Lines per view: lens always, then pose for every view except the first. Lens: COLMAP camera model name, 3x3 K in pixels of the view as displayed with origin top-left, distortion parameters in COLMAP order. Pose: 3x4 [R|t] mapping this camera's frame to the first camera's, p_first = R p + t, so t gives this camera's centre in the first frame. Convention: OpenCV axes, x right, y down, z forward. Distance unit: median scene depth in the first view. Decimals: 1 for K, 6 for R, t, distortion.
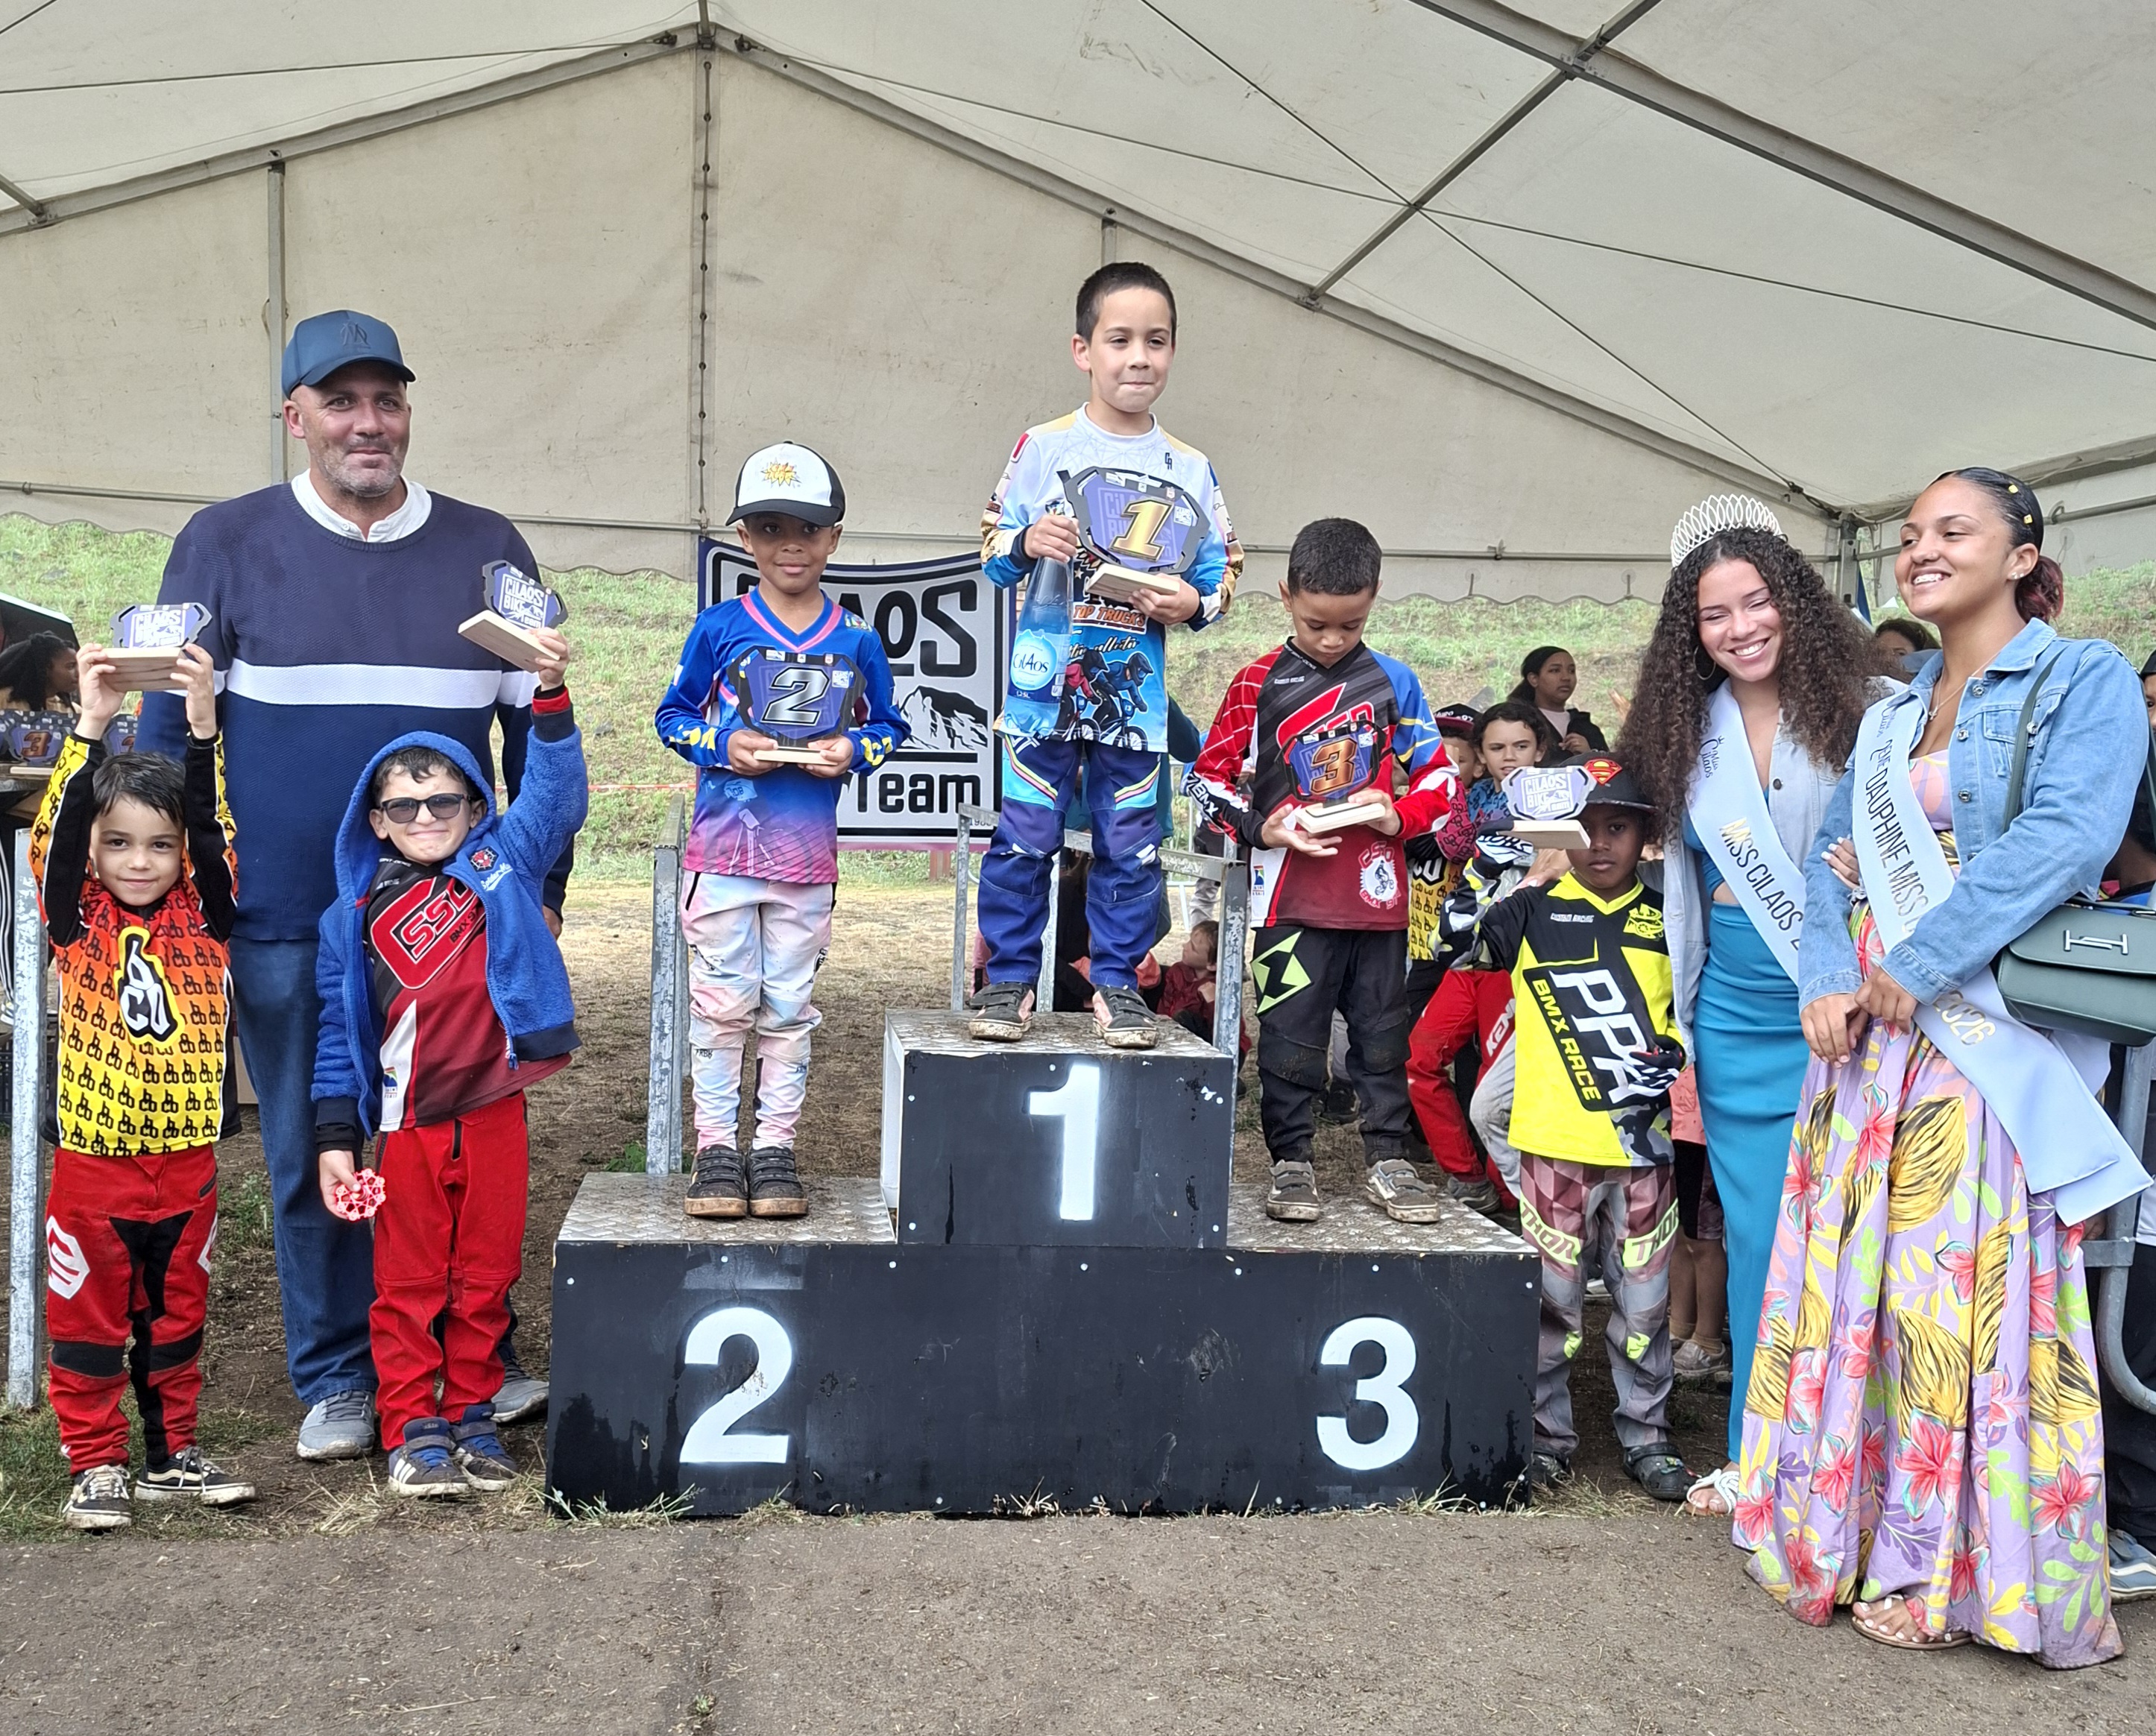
lens RADIAL K [[2133.5, 0, 1020.0], [0, 2133.5, 948.2], [0, 0, 1]] dist [0.007249, 0.000000]
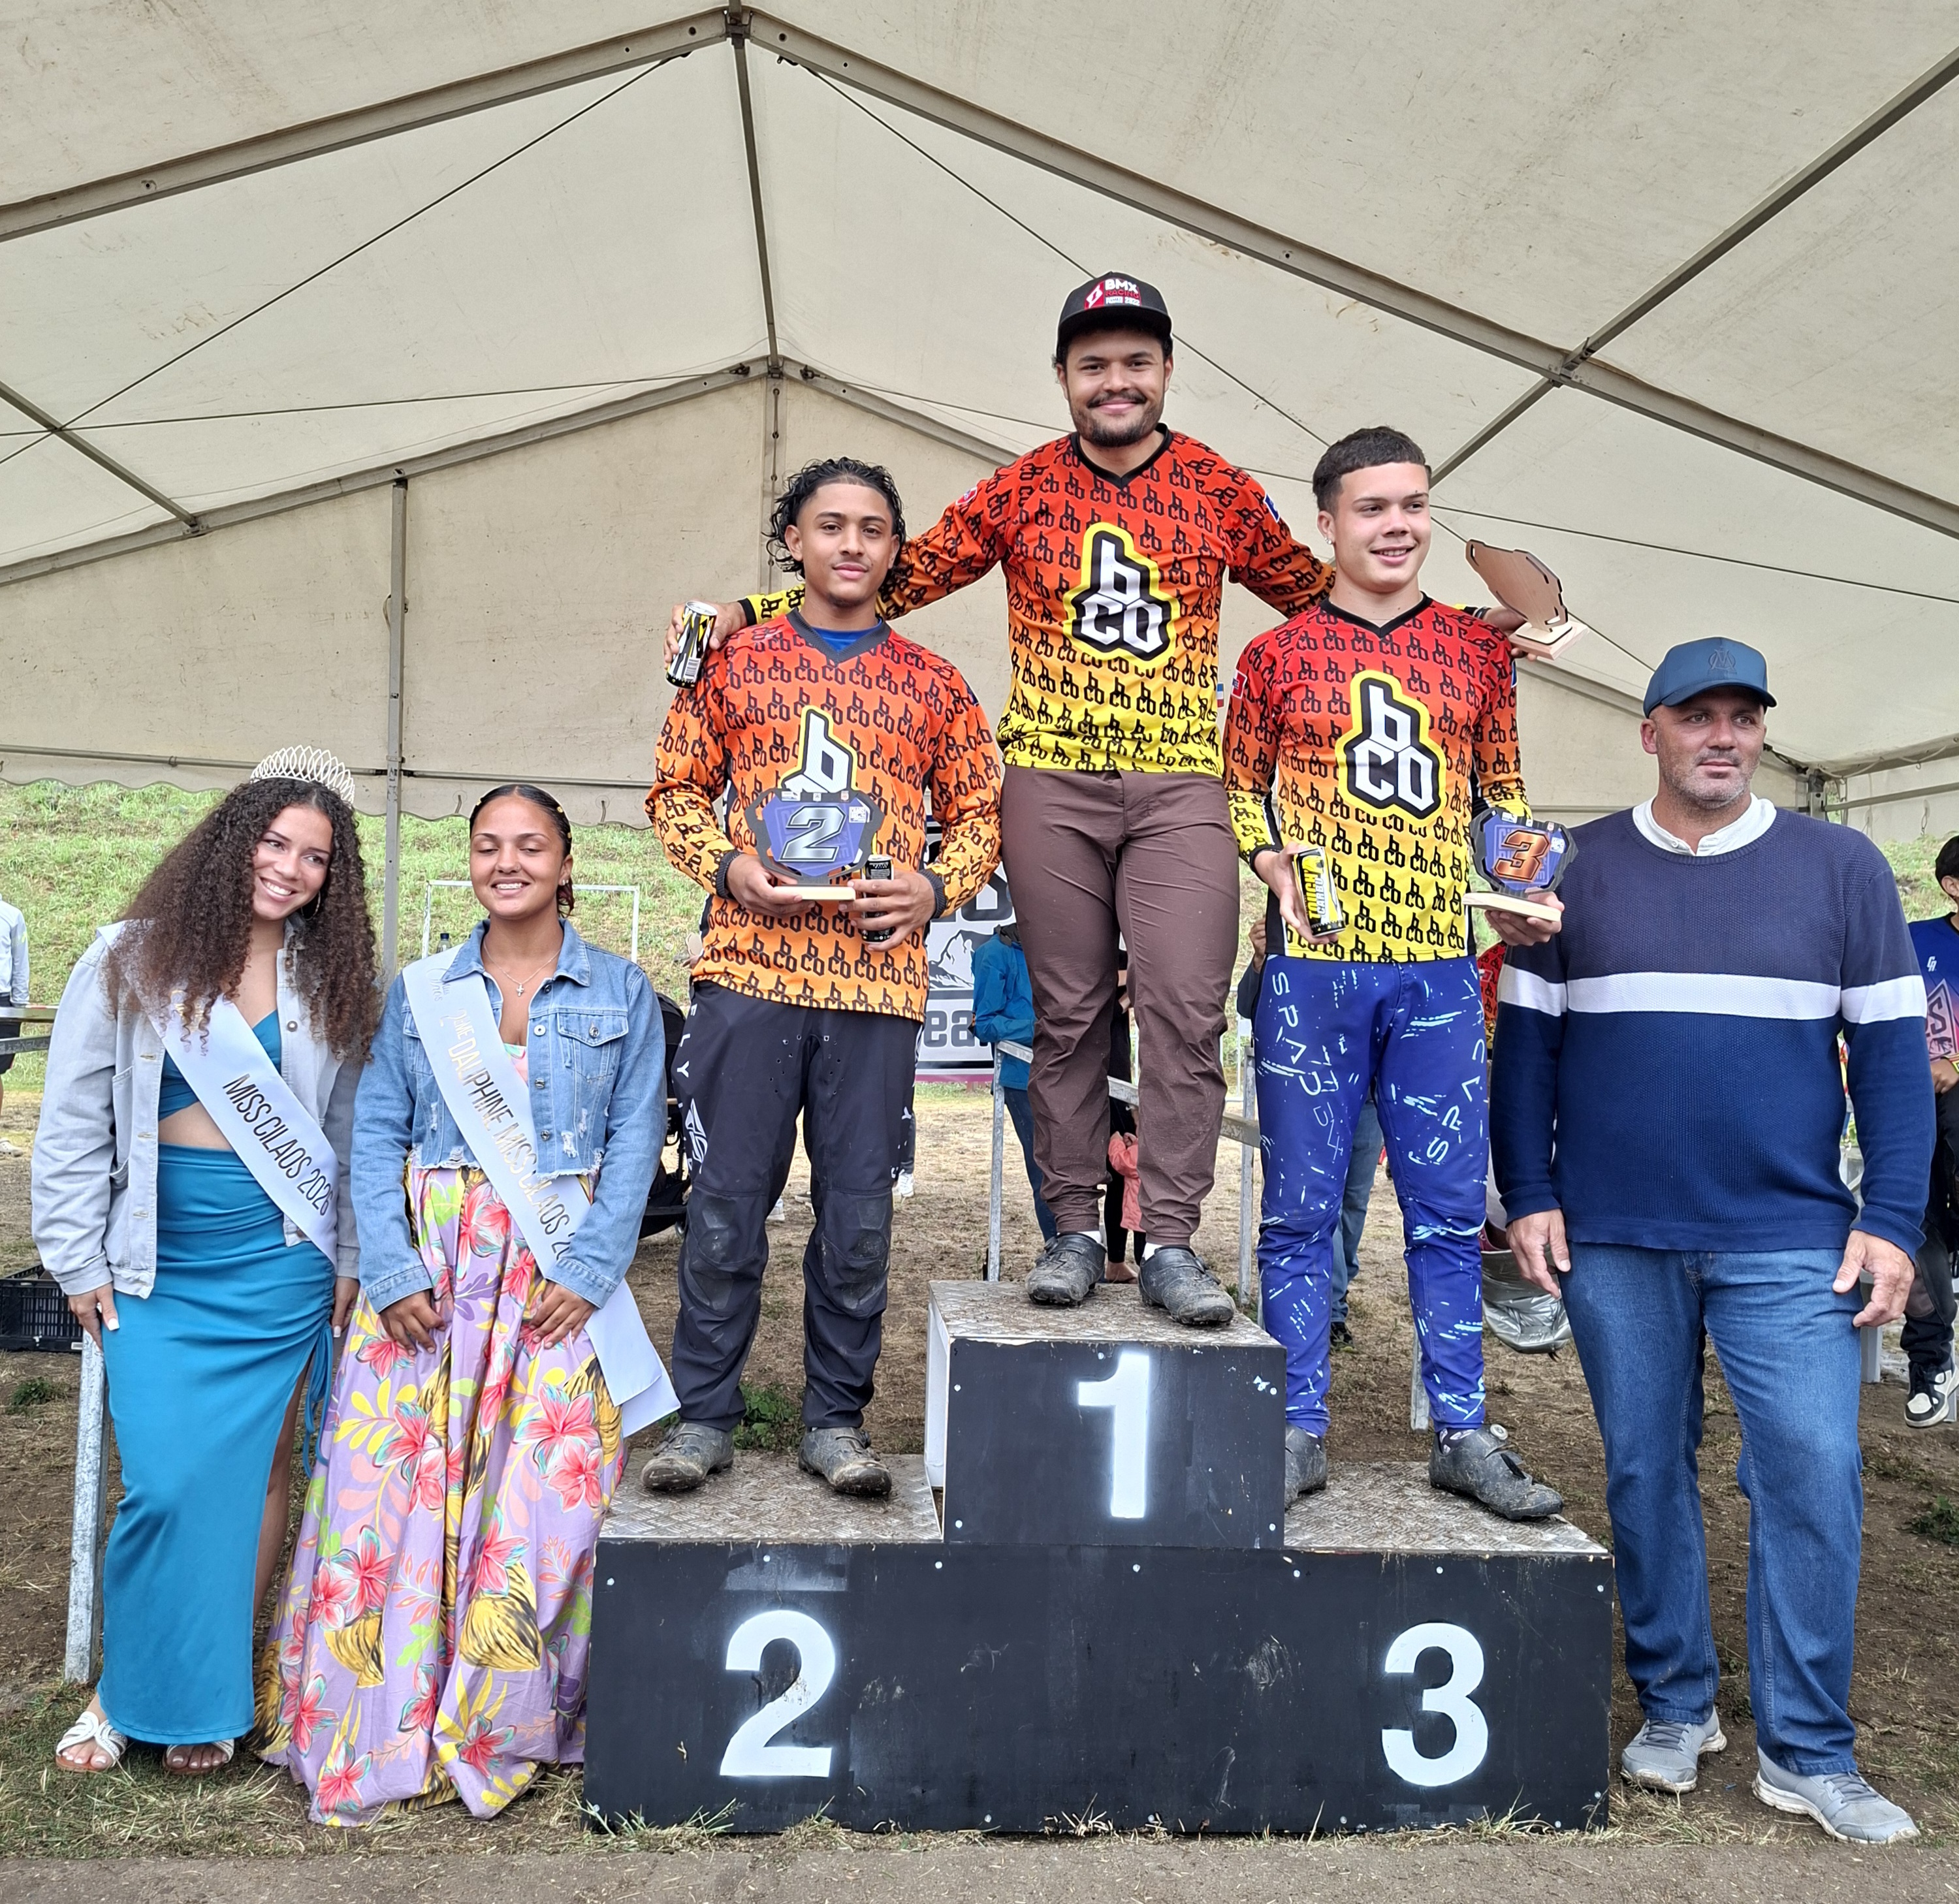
lens RADIAL K [[1866.6, 0, 959.1], [0, 1866.6, 932.8], [0, 0, 1]] dist [0.035071, -0.068734]
pose [[0.998913, -0.004478, -0.046406, -0.009472], [-0.000649, 0.993946, -0.109870, -0.042782], [0.046617, 0.109781, 0.992862, 0.117109]]
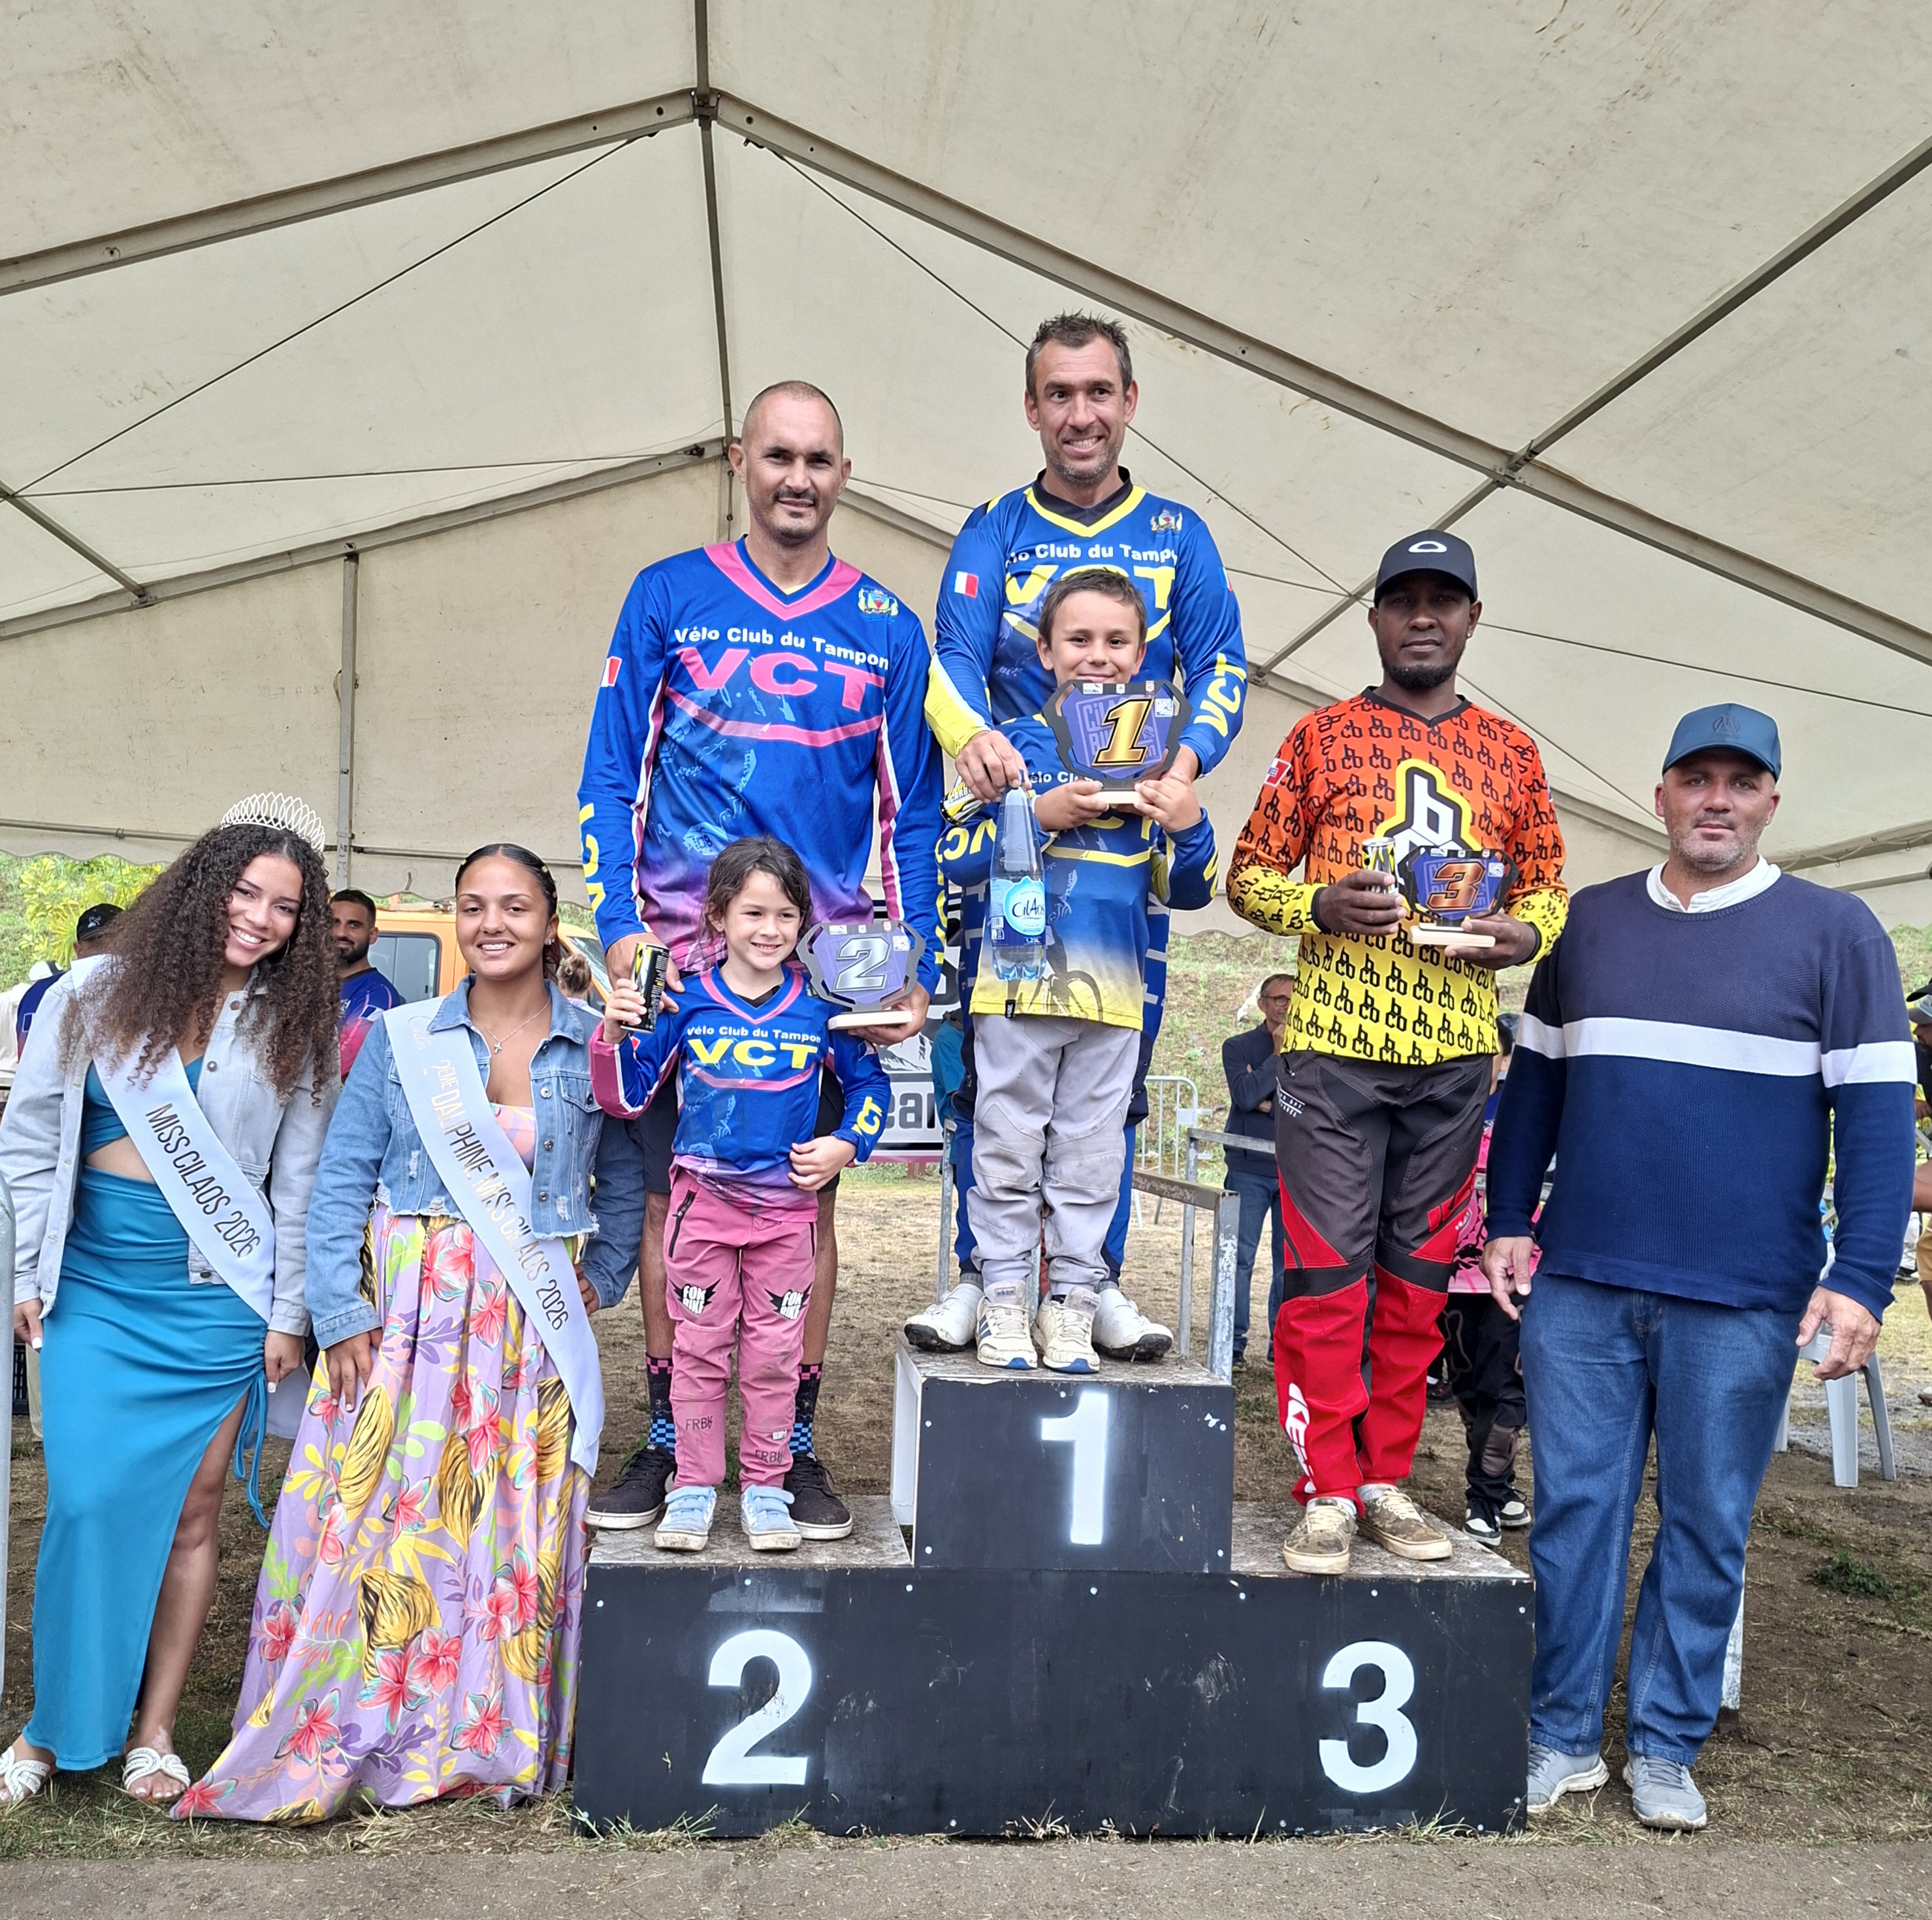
lens RADIAL K [[1877.0, 0, 971.5], [0, 1877.0, 1074.9], [0, 0, 1]] dist [0.032549, -0.065164]
pose [[0.999958, 0.007106, -0.005722, -0.025537], [-0.007566, 0.996364, -0.084859, -0.021840], [0.005099, 0.084899, 0.996377, 0.066253]]
